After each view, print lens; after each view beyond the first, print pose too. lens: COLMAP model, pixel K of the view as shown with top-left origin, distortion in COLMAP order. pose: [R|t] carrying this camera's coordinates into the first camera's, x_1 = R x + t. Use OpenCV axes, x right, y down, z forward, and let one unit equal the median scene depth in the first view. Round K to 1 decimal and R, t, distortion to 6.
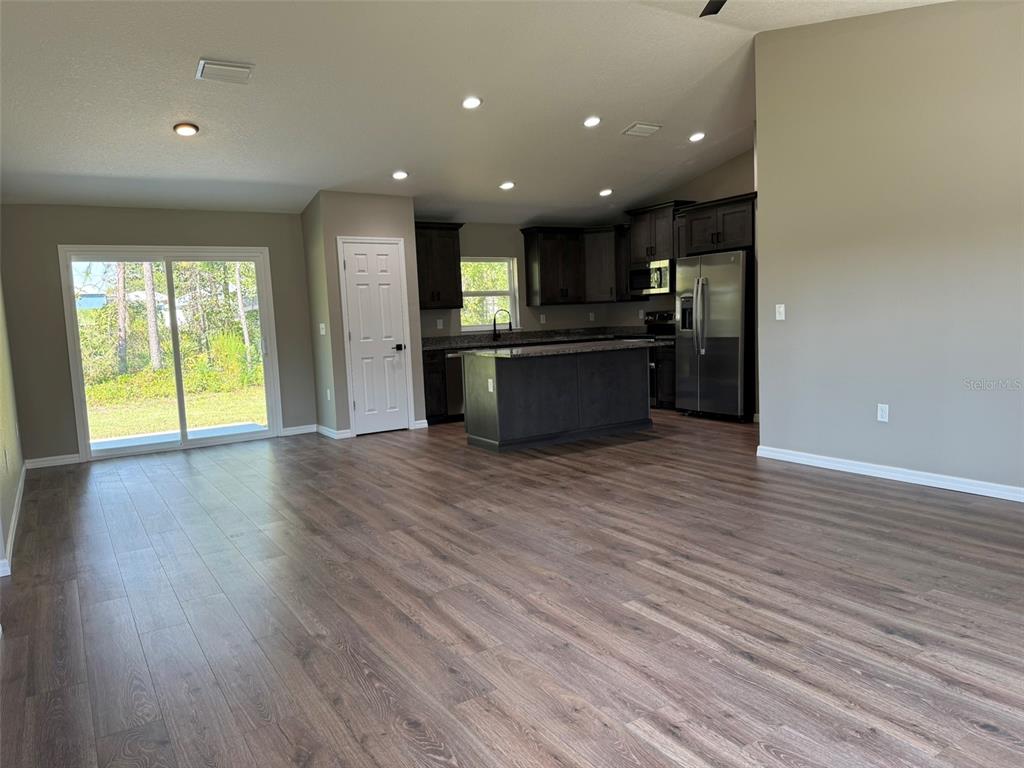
lens RADIAL K [[708.3, 0, 509.1], [0, 708.3, 382.8], [0, 0, 1]] dist [0.064492, -0.004660]
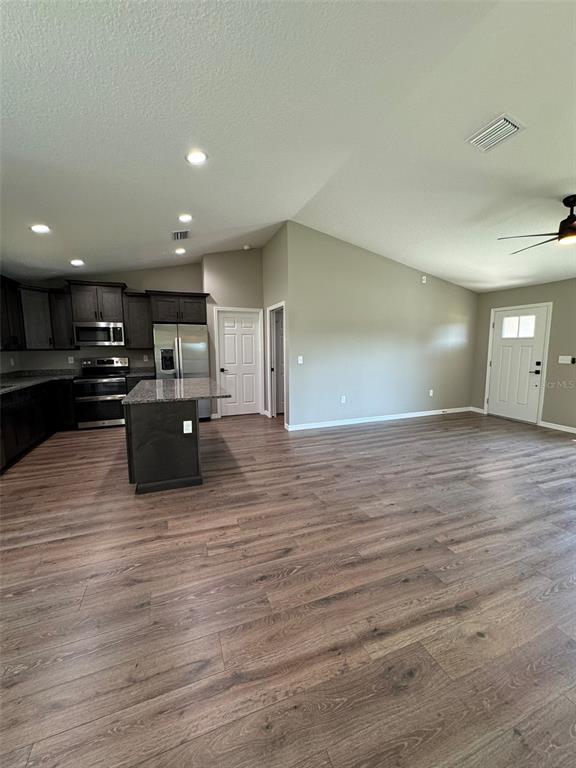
lens RADIAL K [[307.4, 0, 289.3], [0, 307.4, 382.9], [0, 0, 1]] dist [-0.002617, 0.000678]
pose [[0.195631, -0.076334, 0.977702, -0.376607], [0.092057, 0.993993, 0.059186, -0.064588], [-0.976347, 0.078426, 0.201483, 0.628035]]
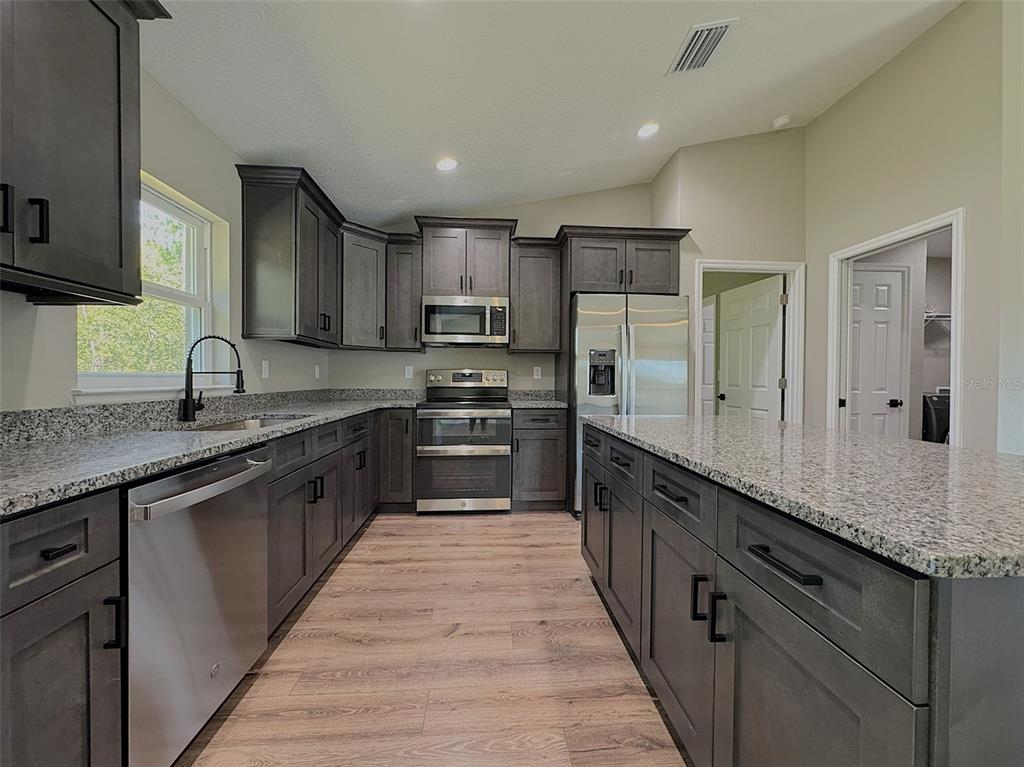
lens RADIAL K [[409.8, 0, 513.1], [0, 409.8, 384.6], [0, 0, 1]] dist [-0.002617, 0.000678]
pose [[0.476299, 0.033261, 0.878654, -0.150799], [0.056140, 0.996095, -0.068138, -0.065491], [-0.877490, 0.081782, 0.472572, 0.920393]]
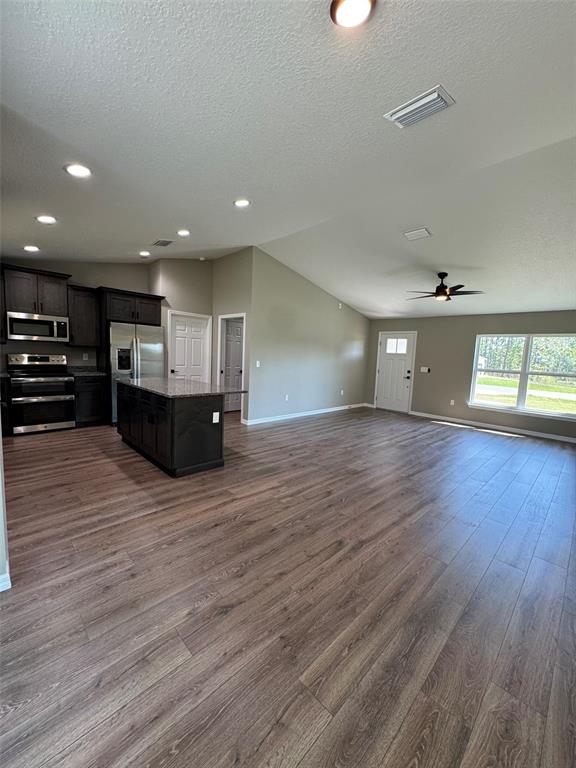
lens RADIAL K [[307.4, 0, 288.9], [0, 307.4, 382.6], [0, 0, 1]] dist [-0.002617, 0.000678]
pose [[-0.216253, -0.058753, 0.974568, -0.498658], [0.058843, 0.995589, 0.073077, -0.077848], [-0.974563, 0.073149, -0.211842, 0.825832]]
